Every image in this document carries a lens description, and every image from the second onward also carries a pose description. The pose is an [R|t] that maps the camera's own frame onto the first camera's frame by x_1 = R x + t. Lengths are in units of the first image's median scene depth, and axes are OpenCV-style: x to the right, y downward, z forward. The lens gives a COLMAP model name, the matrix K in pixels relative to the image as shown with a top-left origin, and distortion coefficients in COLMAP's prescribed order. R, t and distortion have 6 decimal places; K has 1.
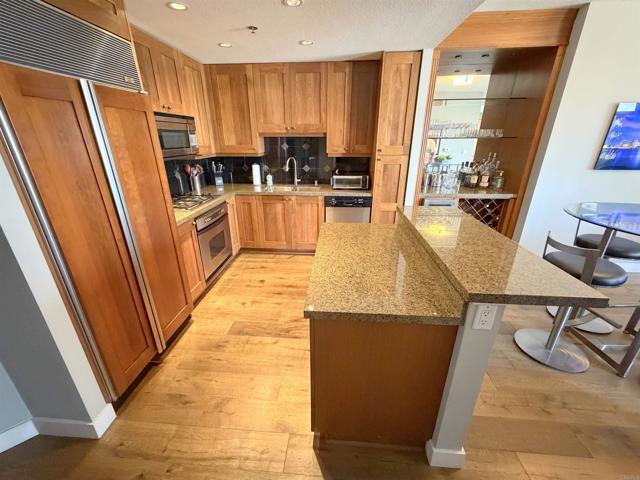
lens RADIAL K [[256.5, 0, 318.6], [0, 256.5, 241.1], [0, 0, 1]] dist [-0.000898, 0.000165]
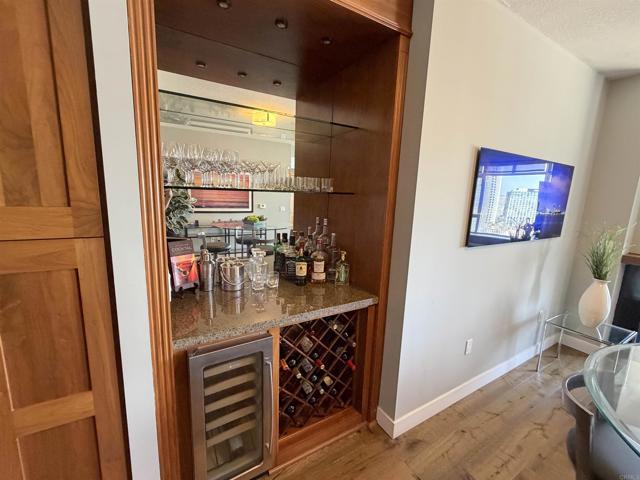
lens RADIAL K [[267.0, 0, 314.3], [0, 267.0, 233.5], [0, 0, 1]] dist [-0.011410, 0.000308]
pose [[0.822956, -0.049325, 0.565959, 0.348808], [0.176416, 0.969161, -0.172059, -0.224156], [-0.540019, 0.241441, 0.806279, 0.570528]]
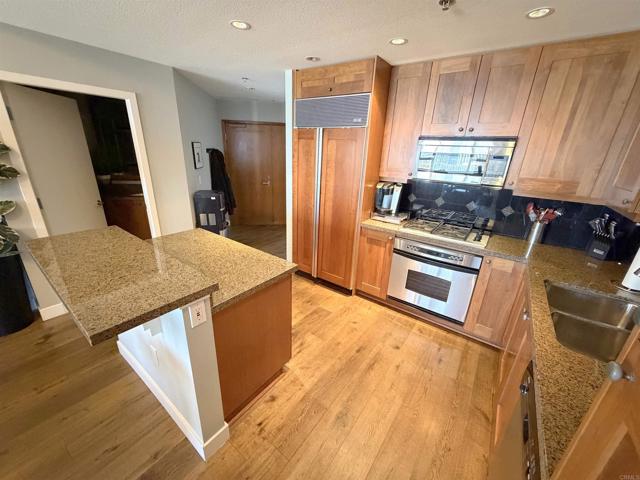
lens RADIAL K [[256.5, 0, 319.8], [0, 256.5, 242.5], [0, 0, 1]] dist [-0.000898, 0.000165]
pose [[-0.526857, 0.273605, -0.804712, 0.390651], [-0.352627, 0.791084, 0.499841, -0.356557], [0.773354, 0.547108, -0.320308, 0.827453]]
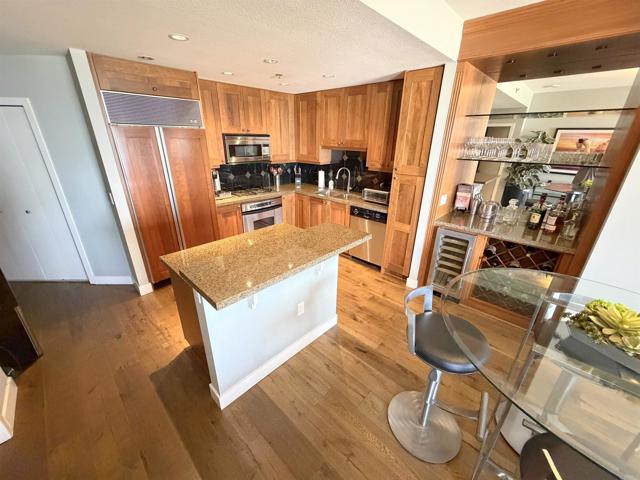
lens RADIAL K [[256.5, 0, 318.0], [0, 256.5, 240.5], [0, 0, 1]] dist [-0.000898, 0.000165]
pose [[0.774197, 0.249459, -0.581713, 0.596118], [-0.250160, 0.964826, 0.080815, -0.085271], [0.581412, 0.082954, 0.809370, 0.045104]]
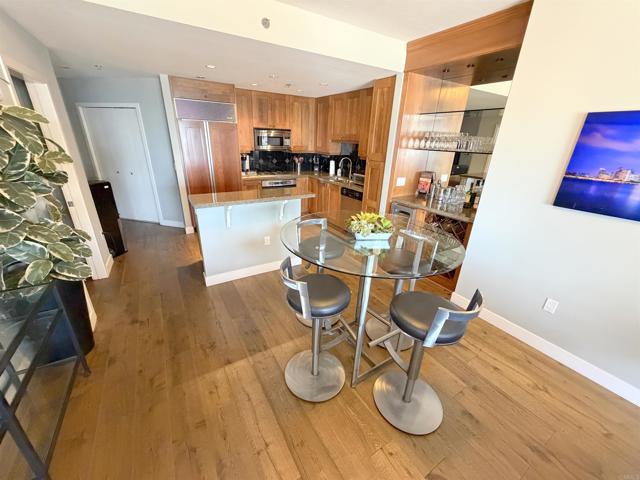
lens RADIAL K [[256.5, 0, 316.6], [0, 256.5, 240.4], [0, 0, 1]] dist [-0.000898, 0.000165]
pose [[0.584998, 0.324021, -0.743497, 1.060111], [-0.334304, 0.931562, 0.142944, -0.060328], [0.738930, 0.164931, 0.653284, 0.059741]]
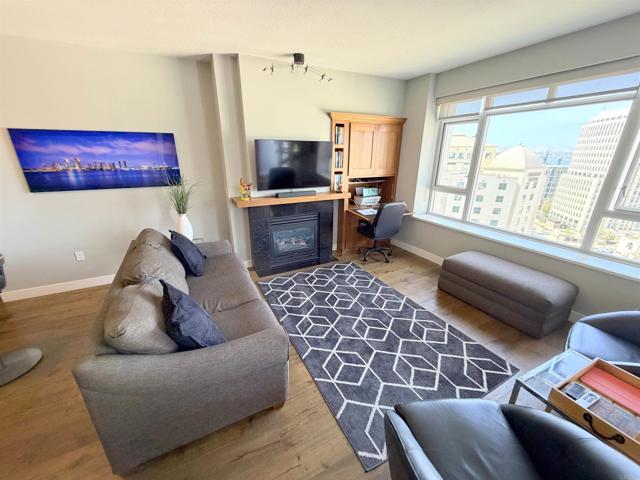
lens RADIAL K [[256.5, 0, 318.7], [0, 256.5, 240.8], [0, 0, 1]] dist [-0.000898, 0.000165]
pose [[0.851484, -0.163680, 0.498180, 1.271165], [0.186653, 0.982419, 0.003755, 0.094178], [-0.490036, 0.089789, 0.867066, -0.336499]]
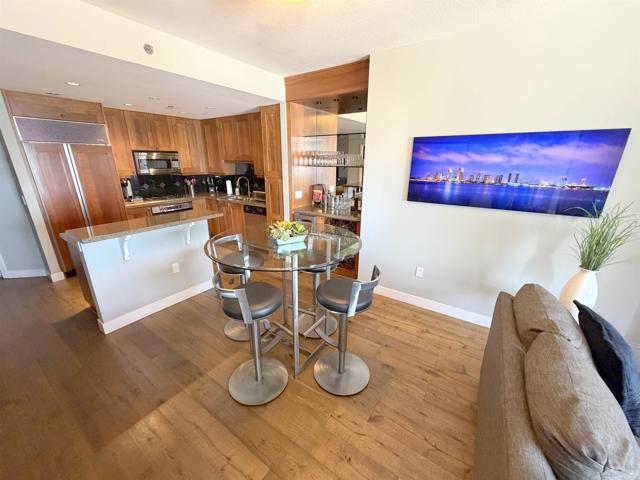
lens RADIAL K [[256.5, 0, 317.8], [0, 256.5, 240.5], [0, 0, 1]] dist [-0.000898, 0.000165]
pose [[0.864514, 0.160231, -0.476384, 1.080146], [-0.194109, 0.980724, -0.022392, -0.031055], [0.463613, 0.111828, 0.878952, -0.019395]]
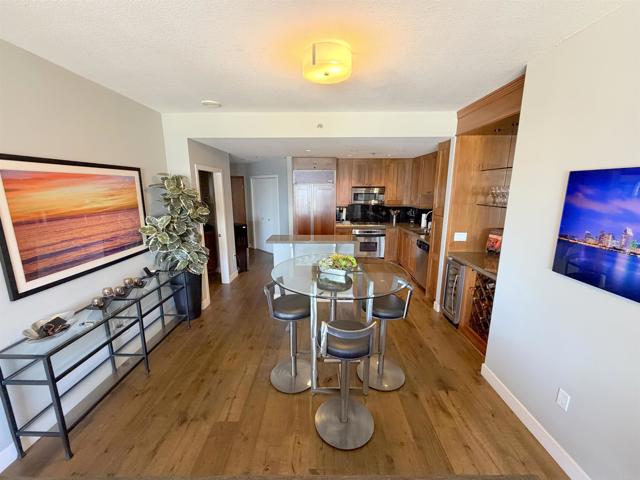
lens RADIAL K [[256.5, 0, 317.2], [0, 256.5, 242.1], [0, 0, 1]] dist [-0.000898, 0.000165]
pose [[0.062978, 0.212753, -0.975074, 1.371789], [-0.371954, 0.911628, 0.174886, -0.200970], [0.926112, 0.351669, 0.136547, 0.311439]]
